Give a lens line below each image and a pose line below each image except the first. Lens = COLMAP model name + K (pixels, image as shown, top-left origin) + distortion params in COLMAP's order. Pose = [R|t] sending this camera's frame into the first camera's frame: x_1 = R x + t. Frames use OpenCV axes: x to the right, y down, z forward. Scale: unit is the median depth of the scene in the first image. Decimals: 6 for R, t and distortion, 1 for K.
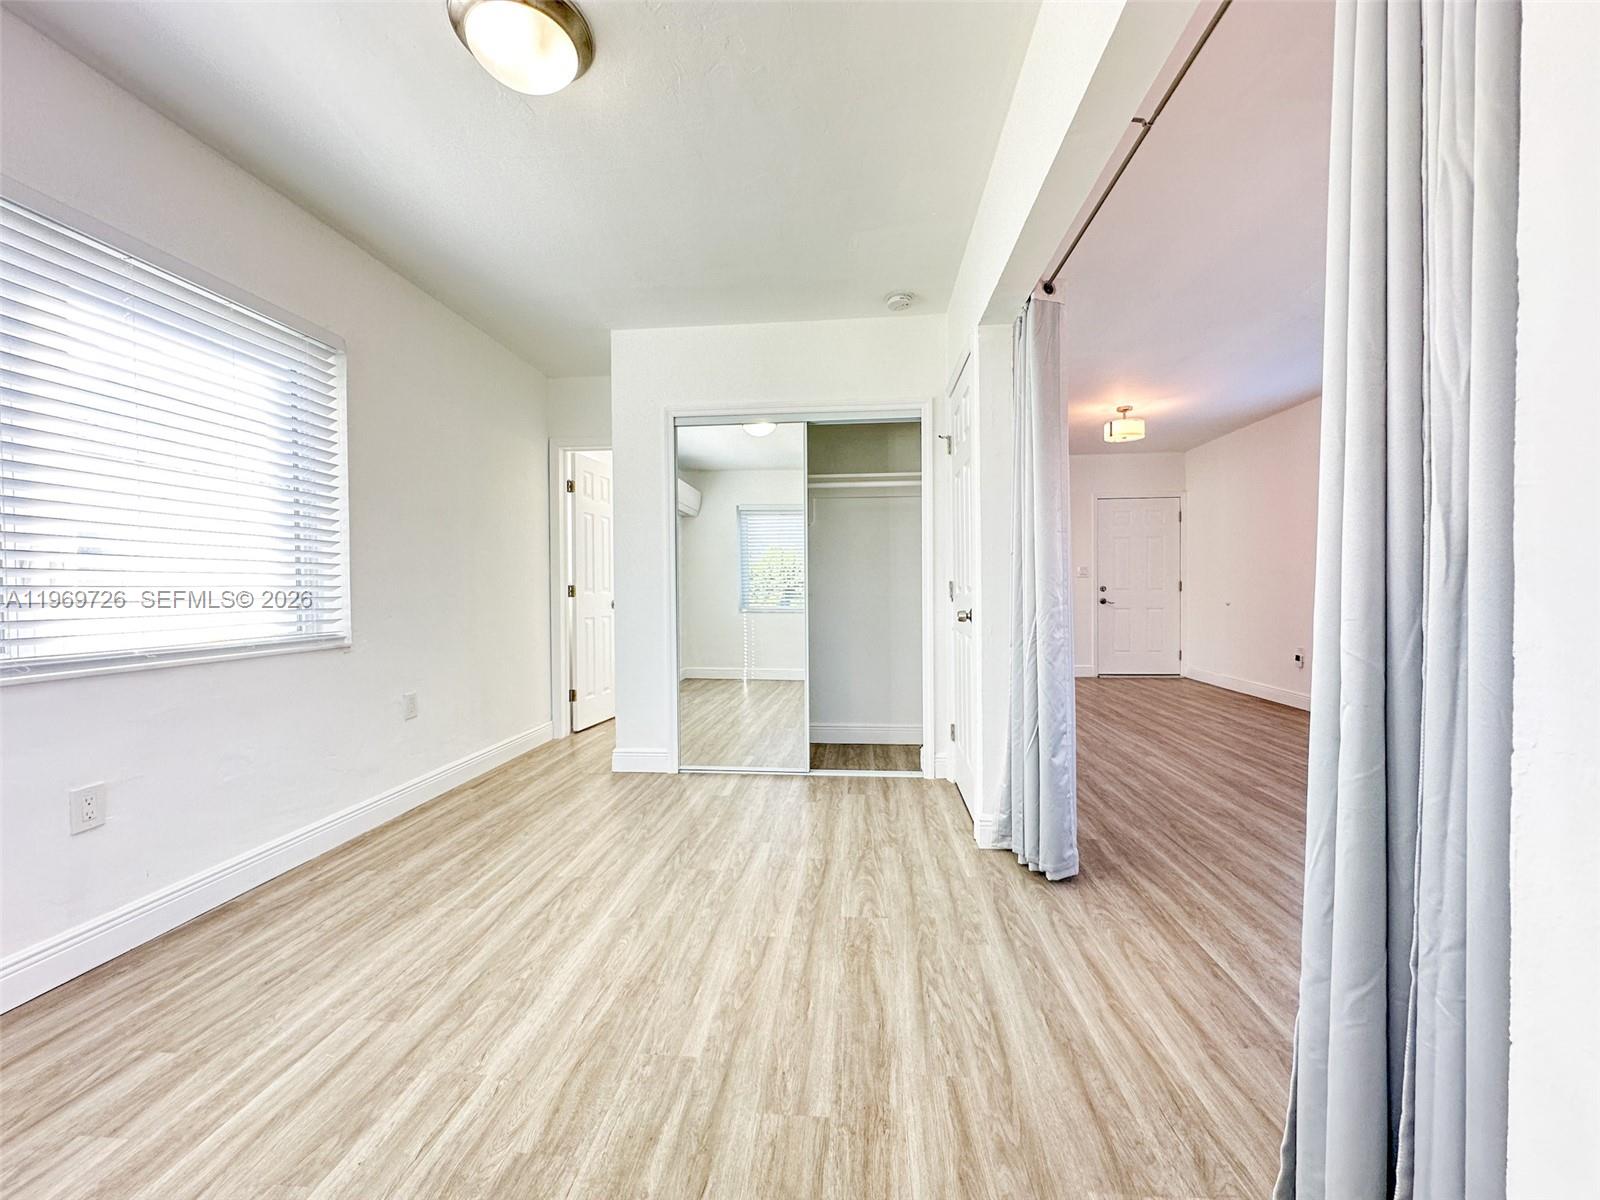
lens RADIAL K [[641.1, 0, 797.8], [0, 641.1, 594.9], [0, 0, 1]] dist [-0.003857, 0.000759]
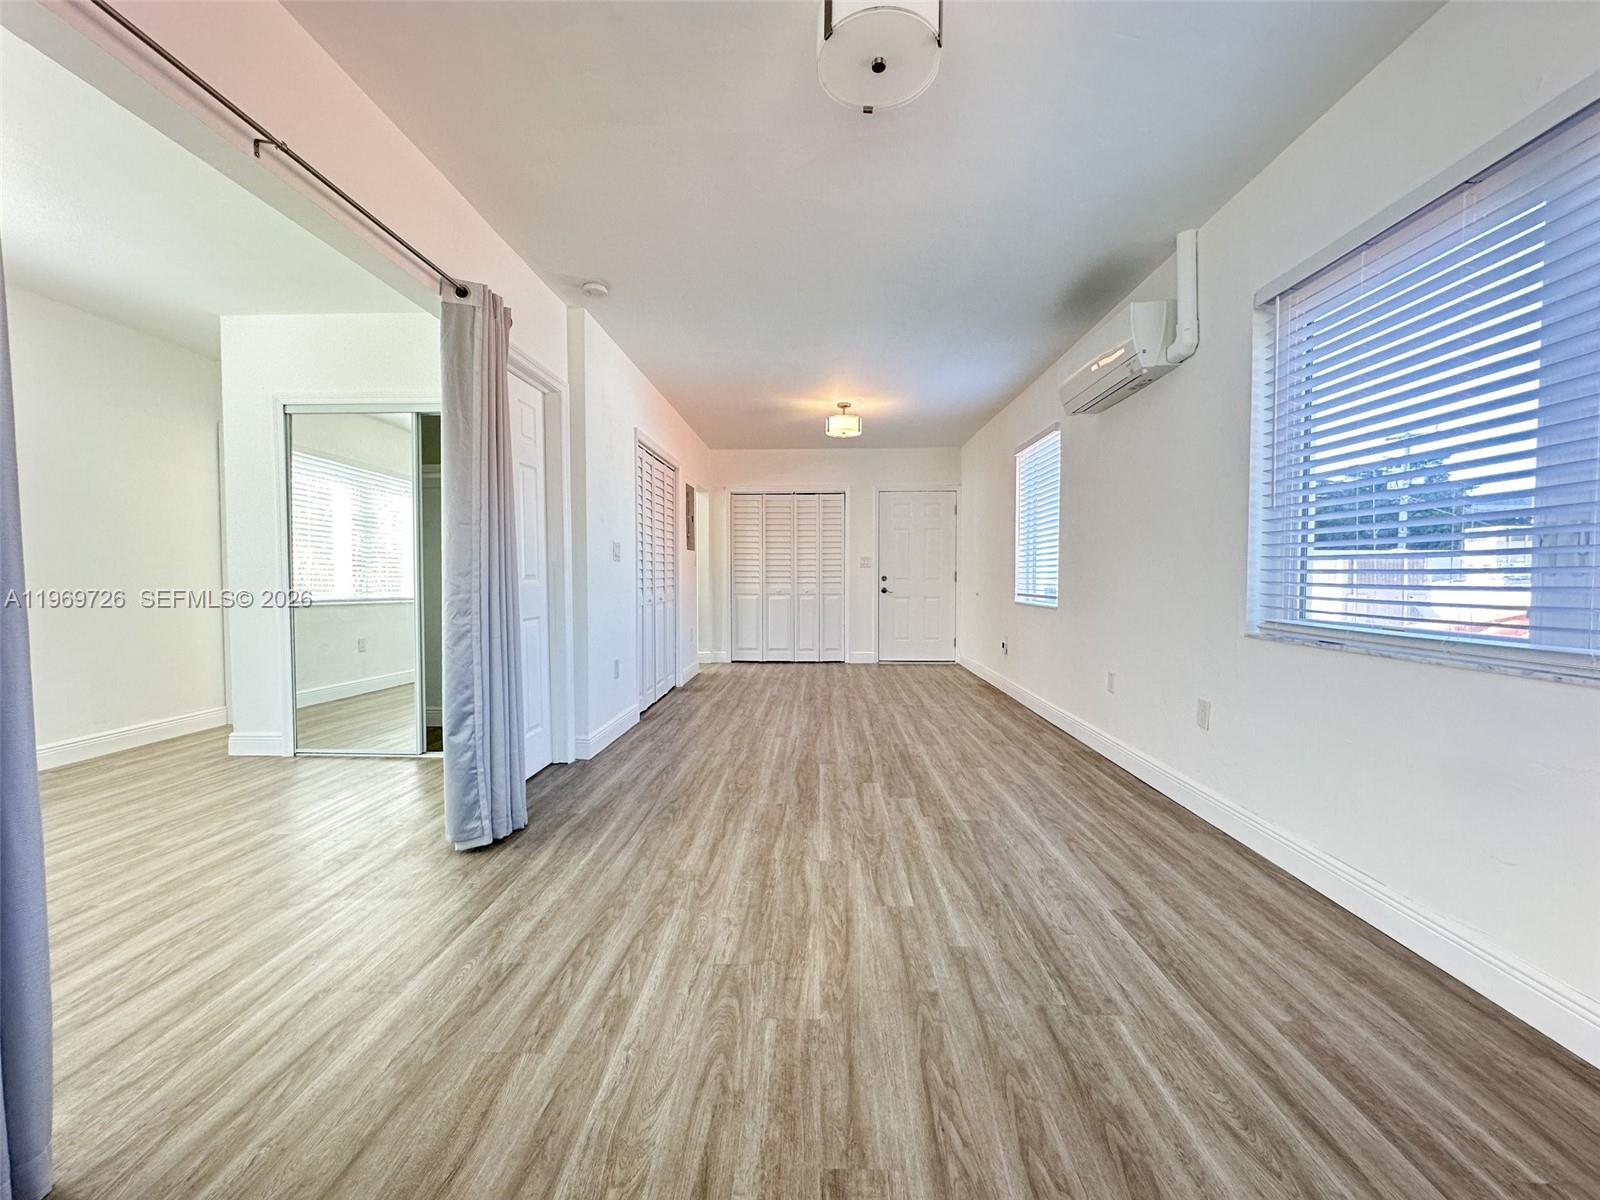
lens RADIAL K [[641.1, 0, 797.8], [0, 641.1, 594.9], [0, 0, 1]] dist [-0.003857, 0.000759]
pose [[0.998108, 0.007146, 0.061074, 0.848494], [-0.008365, 0.999771, 0.019721, -0.006910], [-0.060919, -0.020194, 0.997938, -0.089414]]
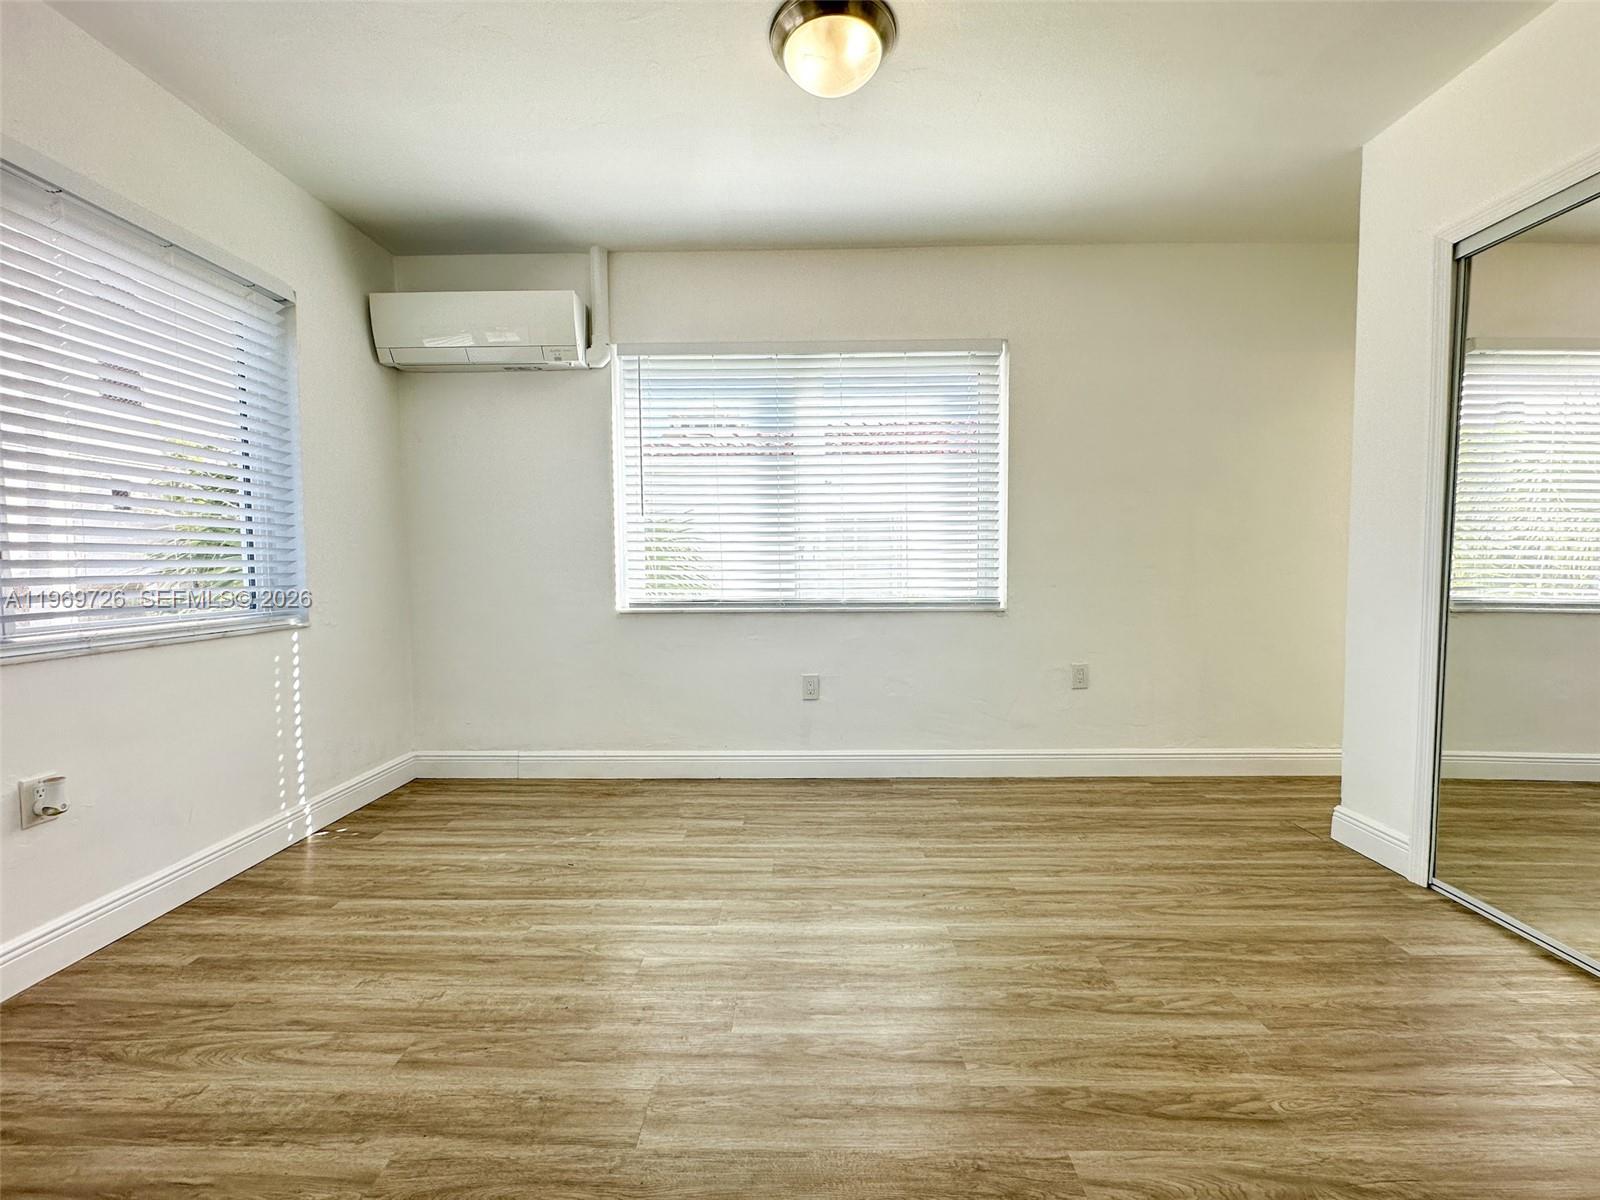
lens RADIAL K [[665.6, 0, 796.1], [0, 665.6, 599.3], [0, 0, 1]] dist [-0.001991, 0.000210]
pose [[0.078615, 0.063552, -0.994877, 0.518720], [-0.003756, 0.997978, 0.063453, -0.017175], [0.996898, -0.001252, 0.078695, 0.618581]]
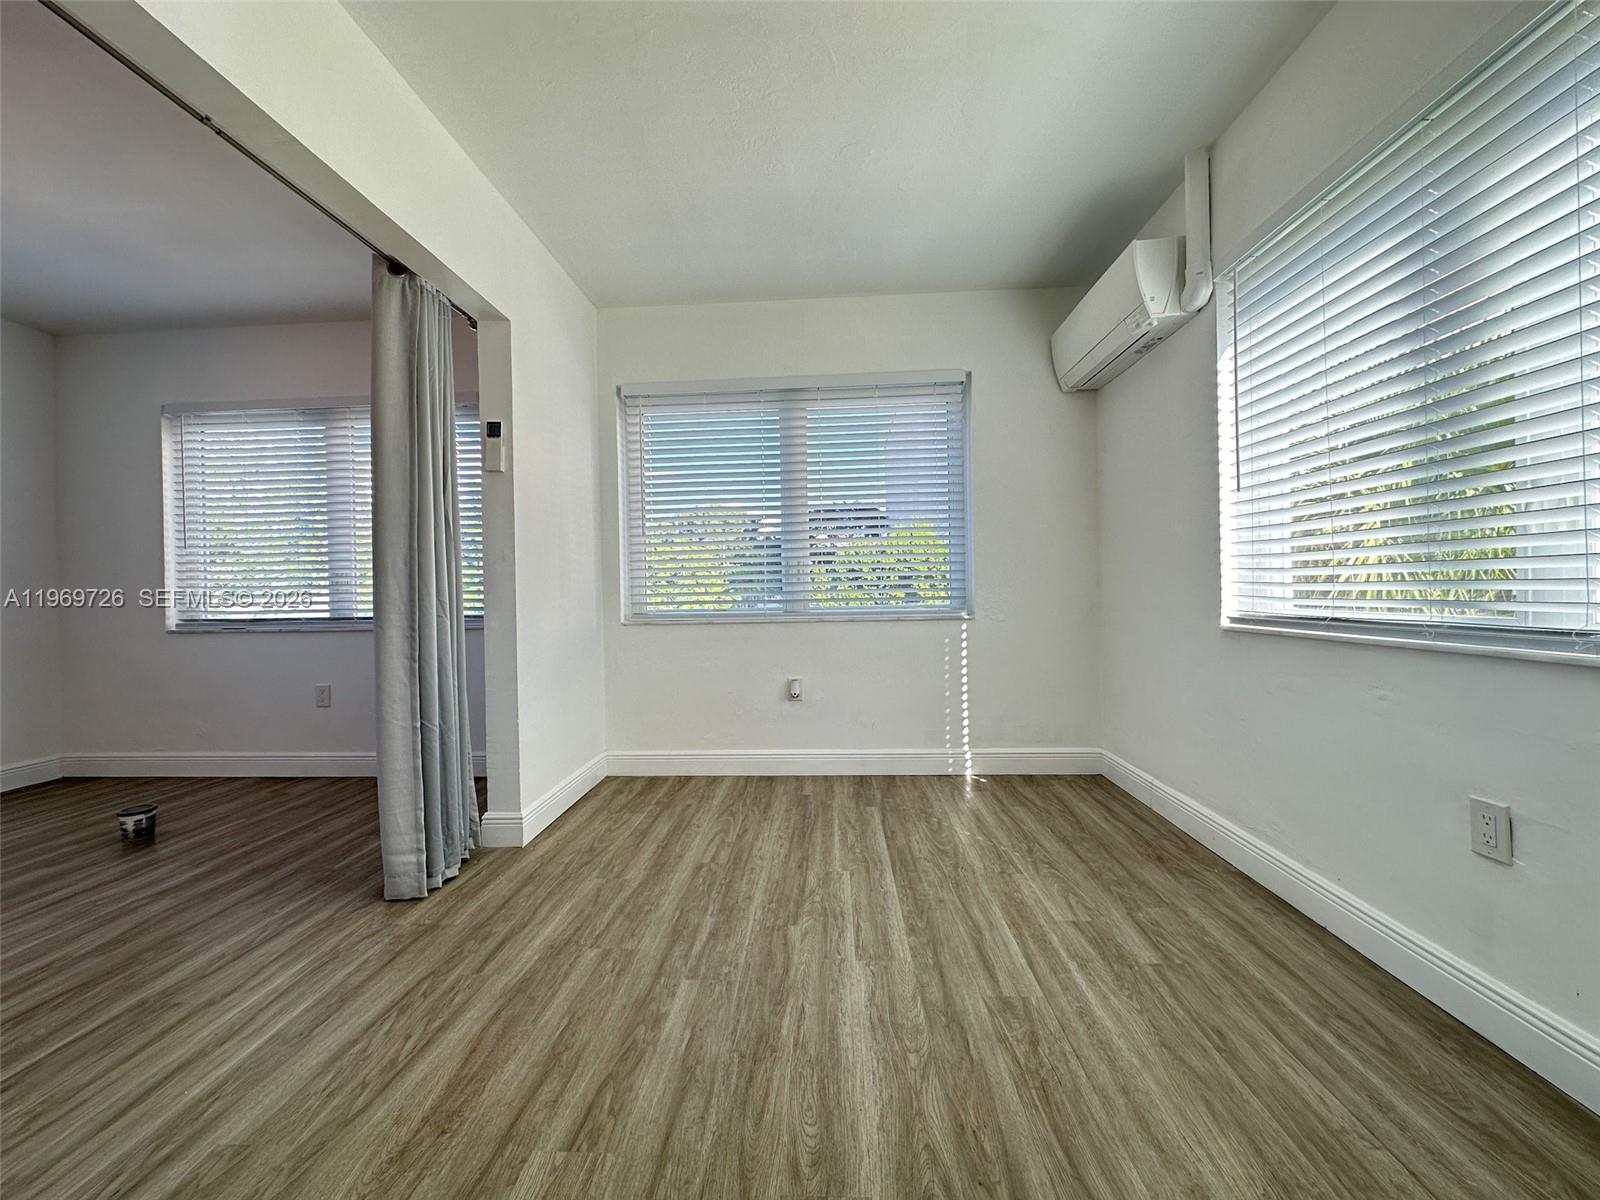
lens RADIAL K [[639.5, 0, 800.8], [0, 639.5, 597.0], [0, 0, 1]] dist [-0.002345, 0.000076]
pose [[-0.998478, 0.030130, -0.046184, -0.201663], [0.029306, 0.999401, 0.018421, 0.014935], [0.046711, 0.017039, -0.998763, 1.295309]]
